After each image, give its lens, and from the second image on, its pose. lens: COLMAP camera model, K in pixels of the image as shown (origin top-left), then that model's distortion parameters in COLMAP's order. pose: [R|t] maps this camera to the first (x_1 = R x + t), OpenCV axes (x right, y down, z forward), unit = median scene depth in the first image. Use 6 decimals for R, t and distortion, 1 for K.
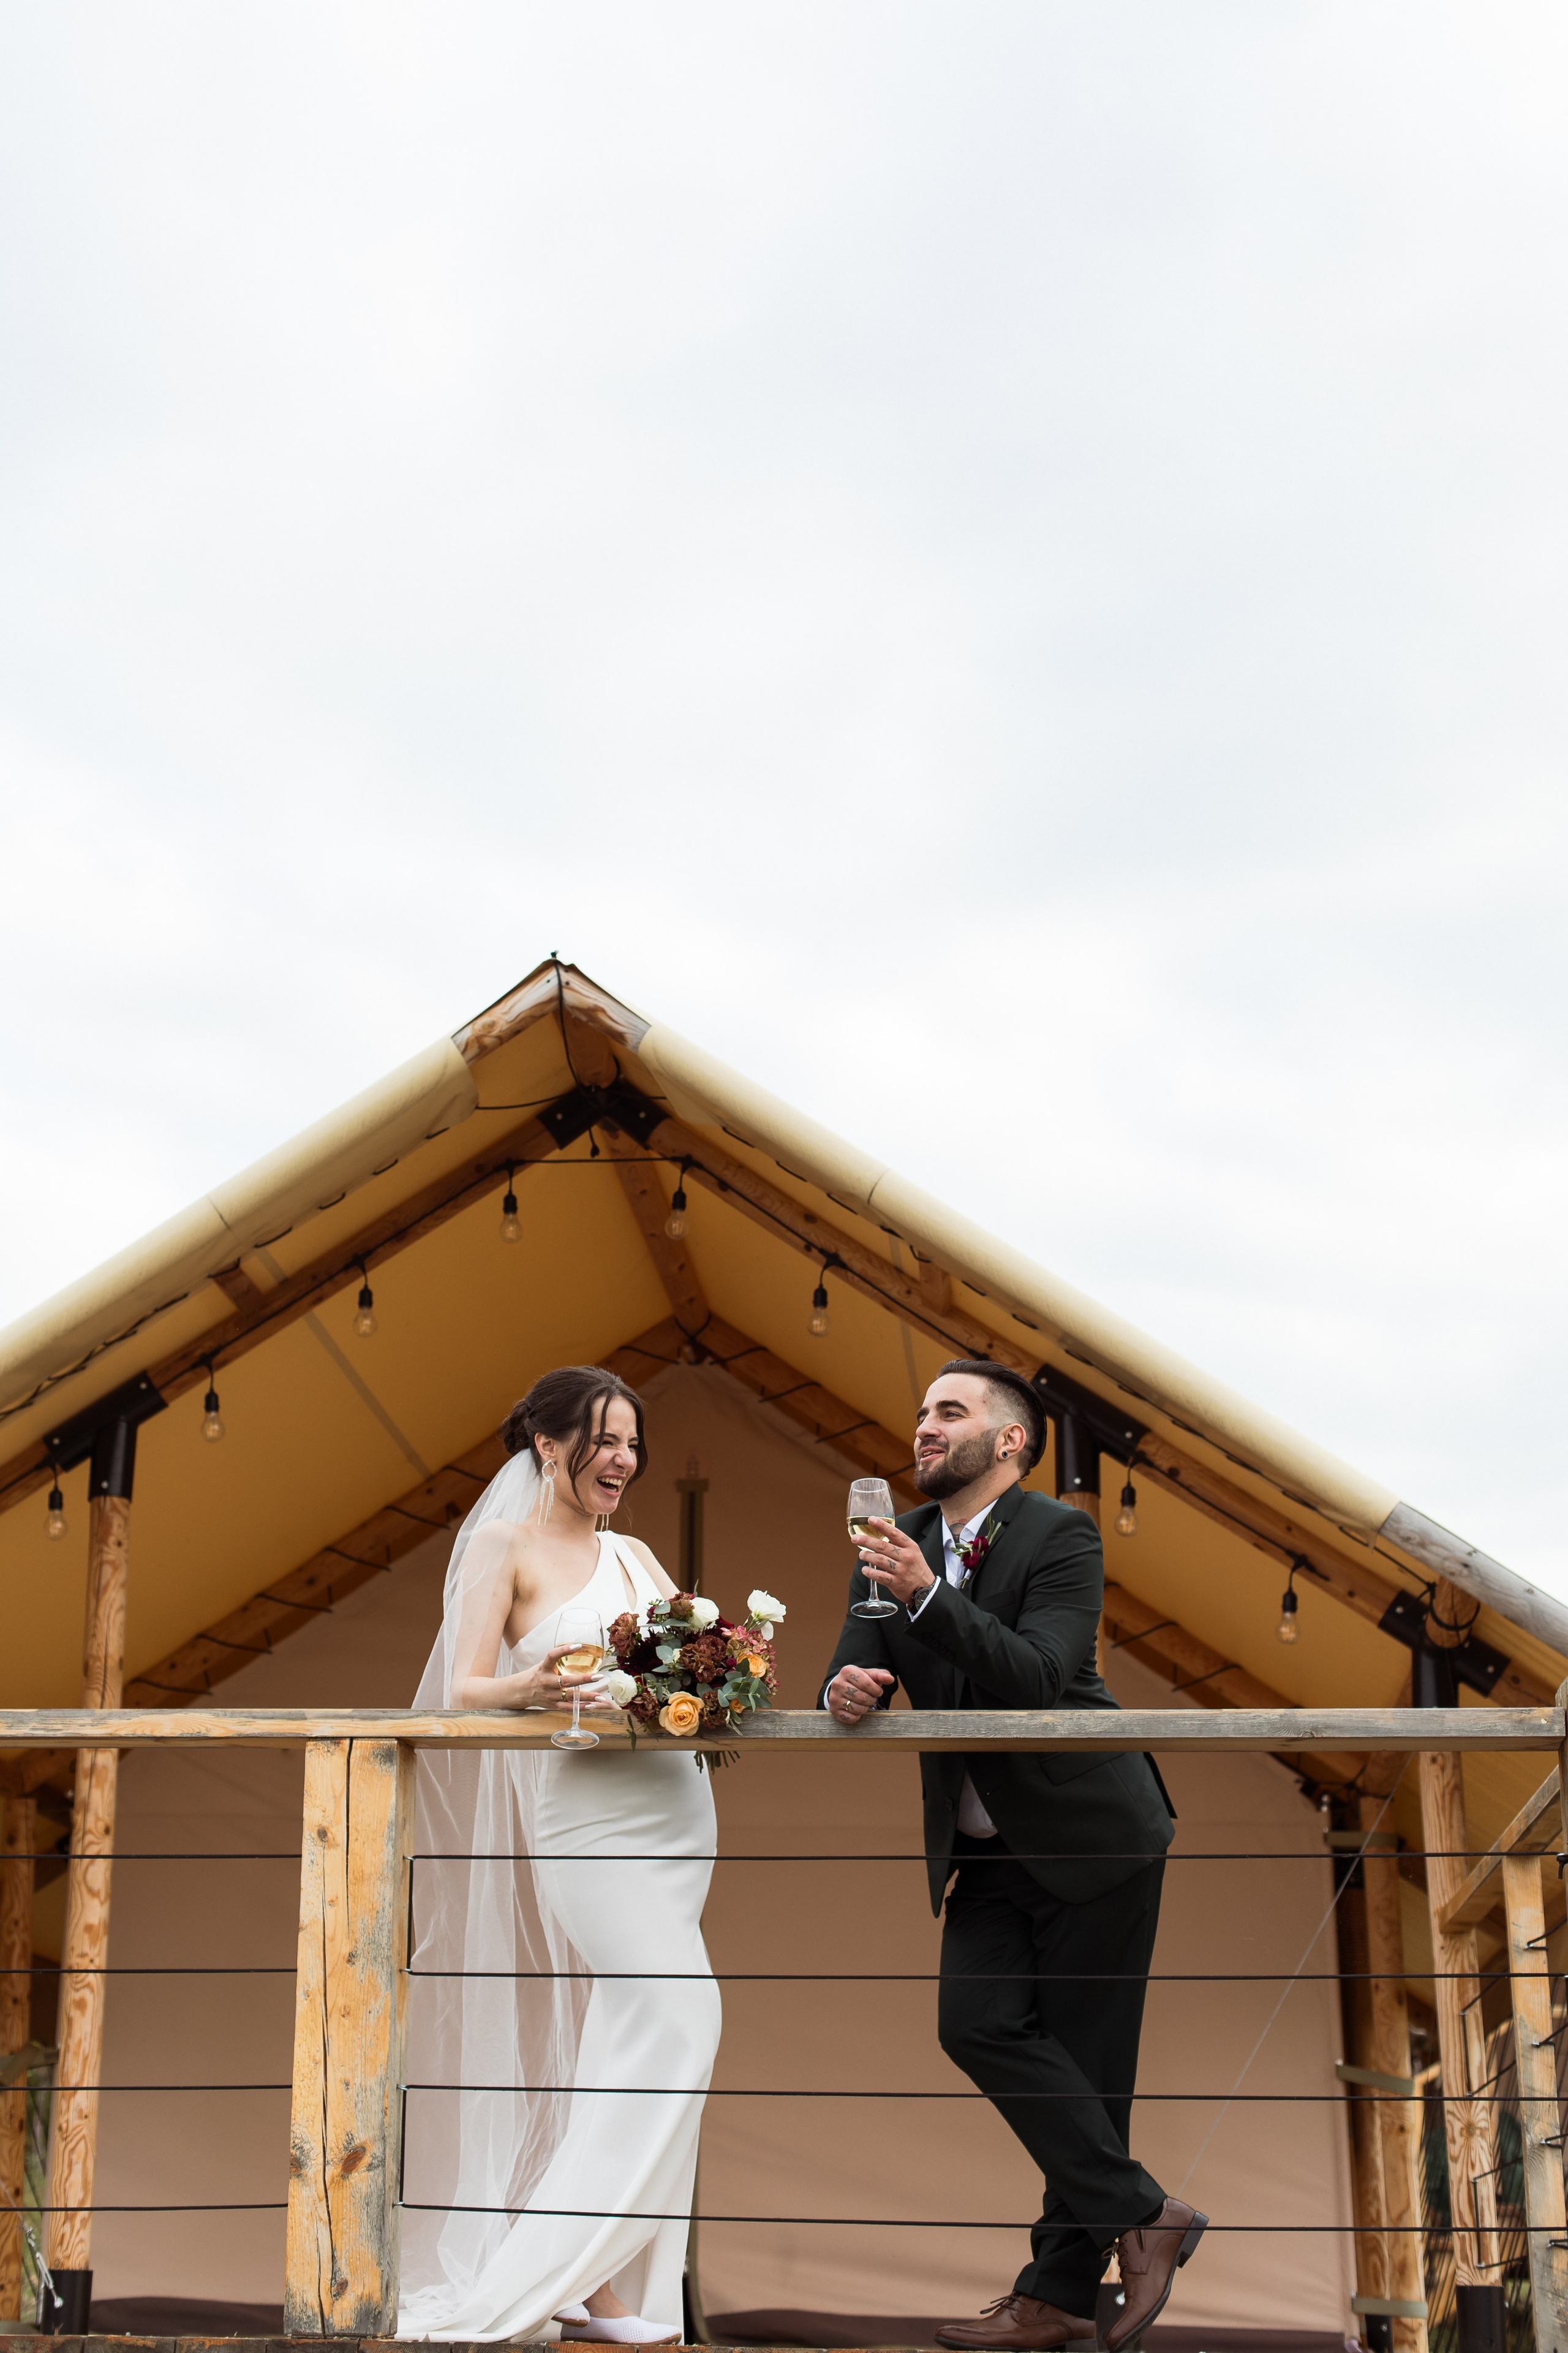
lens RADIAL K [[3349.0, 0, 789.1], [0, 3349.0, 1182.2], [0, 0, 1]] dist [0.000554, -0.043155]
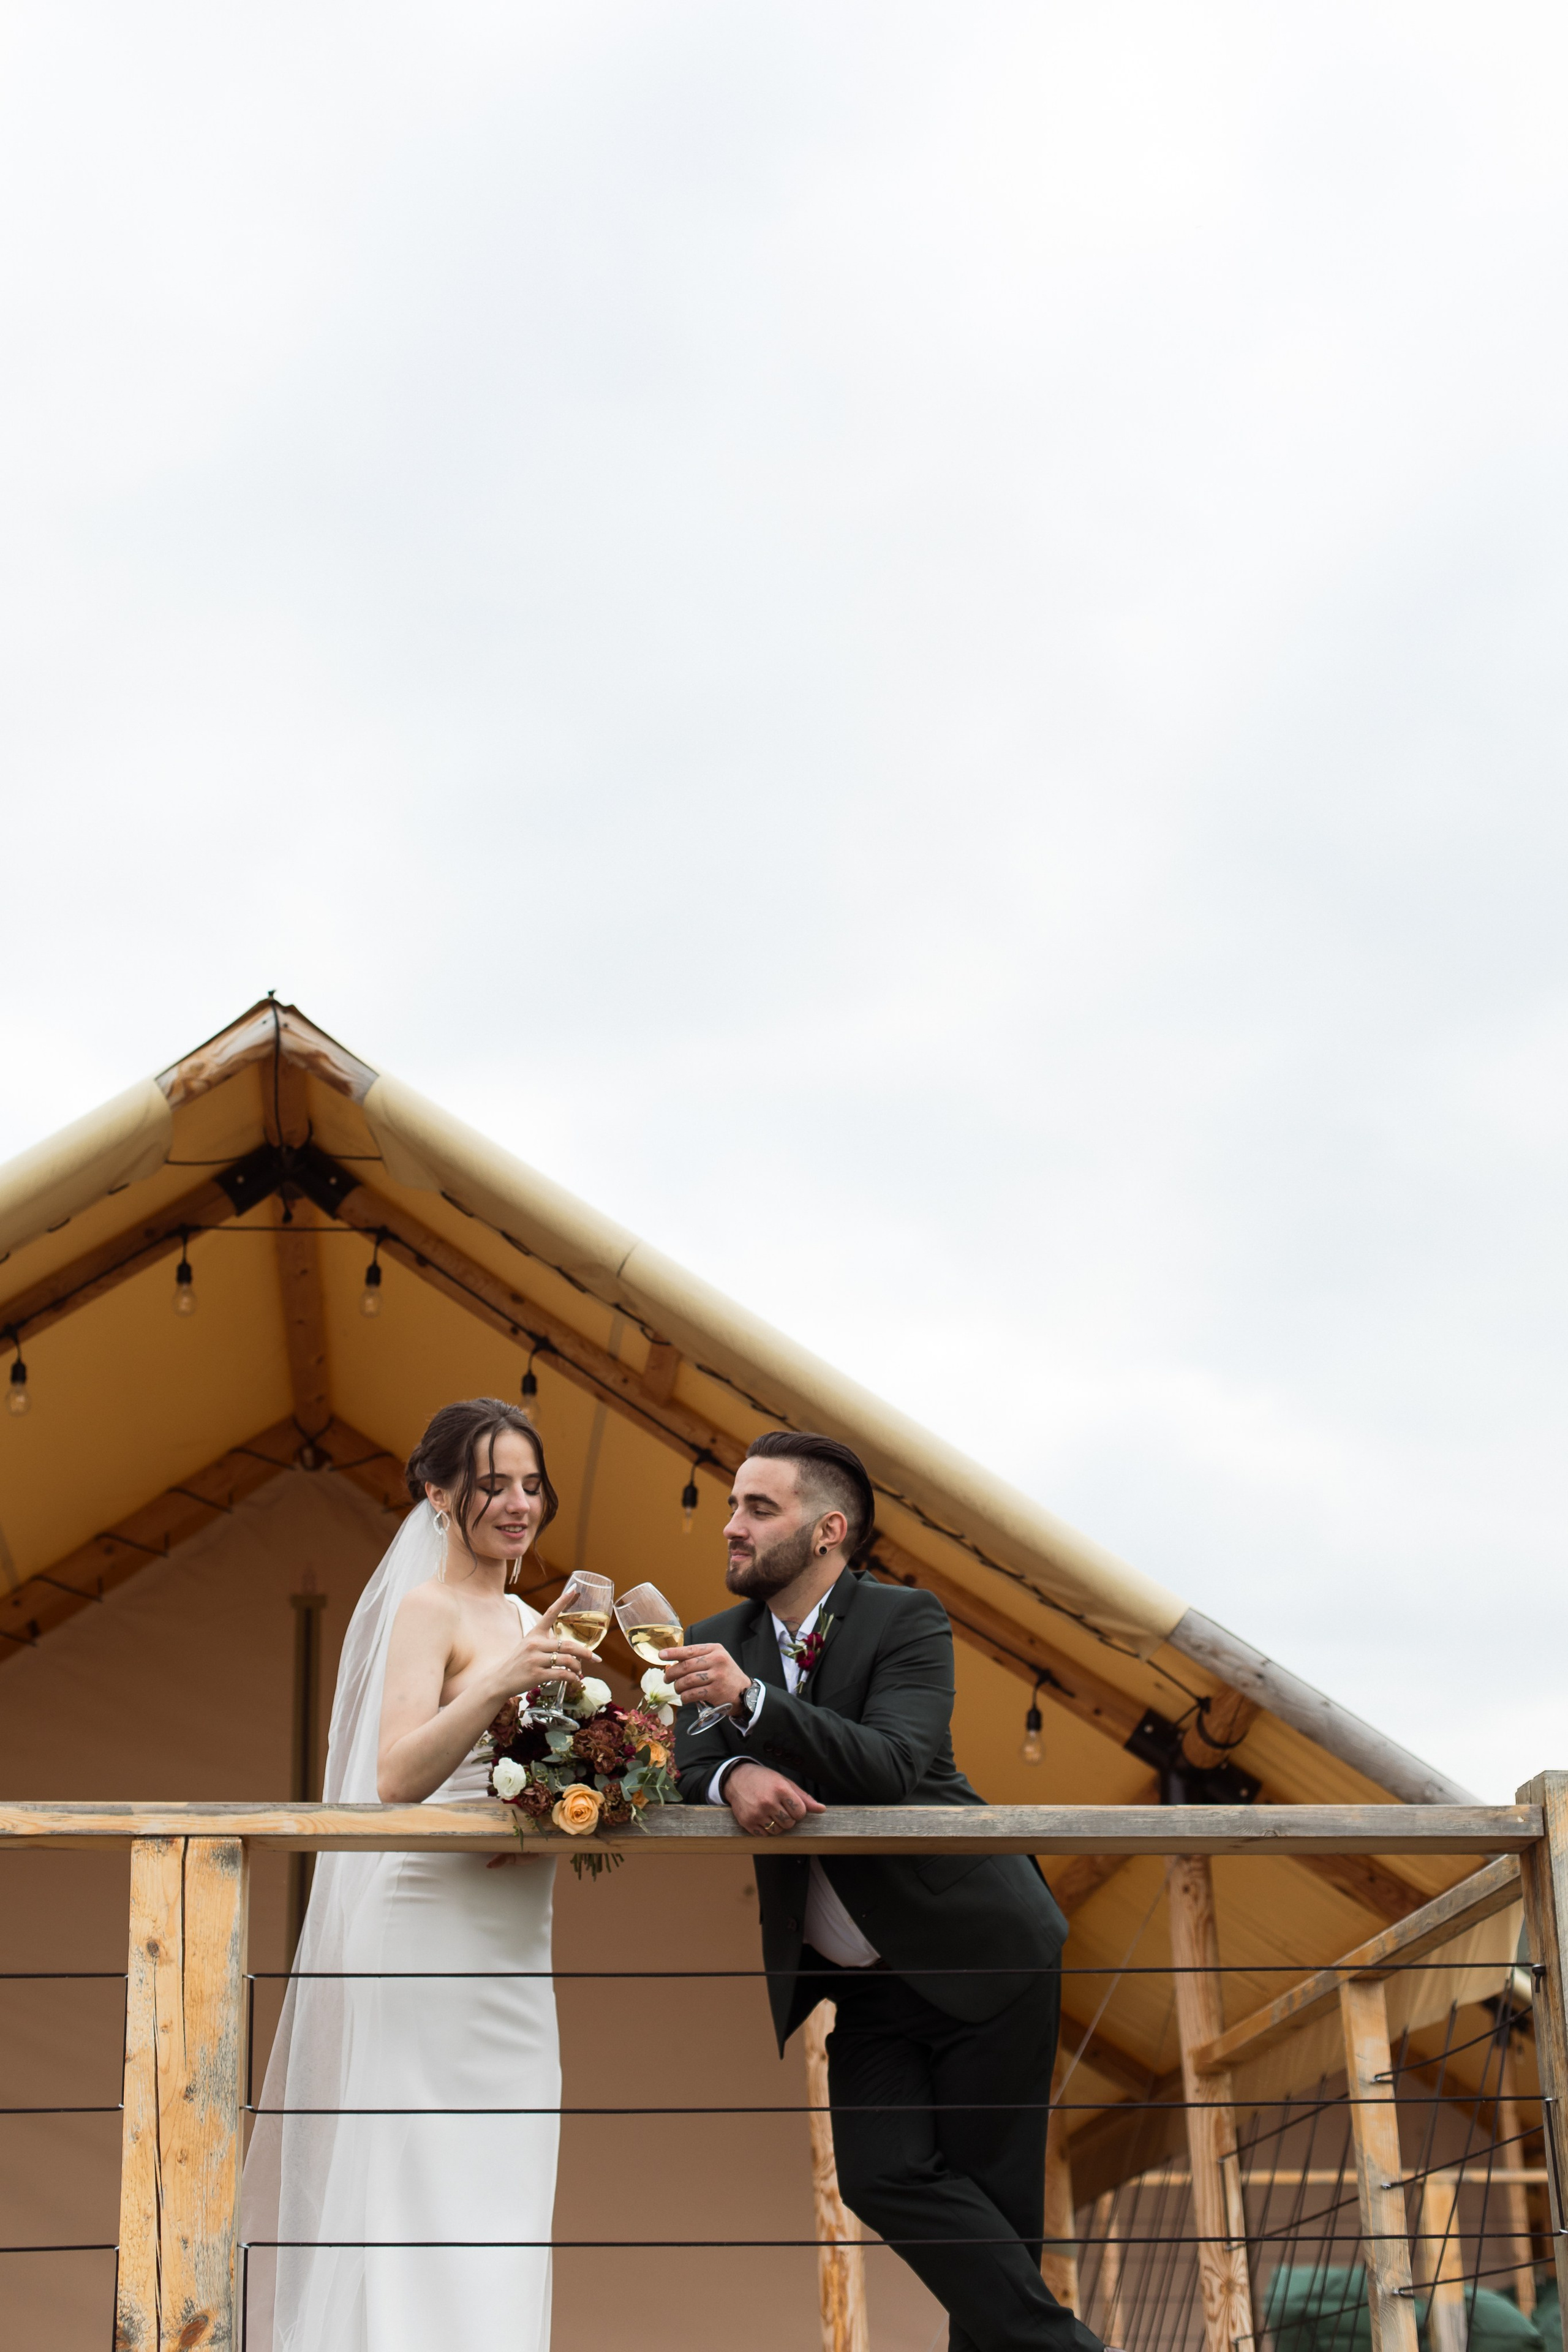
lens RADIAL K [[3409.4, 0, 784.0], [0, 3409.4, 1176.0], [0, 0, 1]] dist [0.007031, -0.074737]
pose [[0.984126, 0.036956, 0.173582, -0.100725], [-0.028498, 0.998293, -0.050970, 0.026878], [-0.175169, 0.045215, 0.983500, 0.075226]]
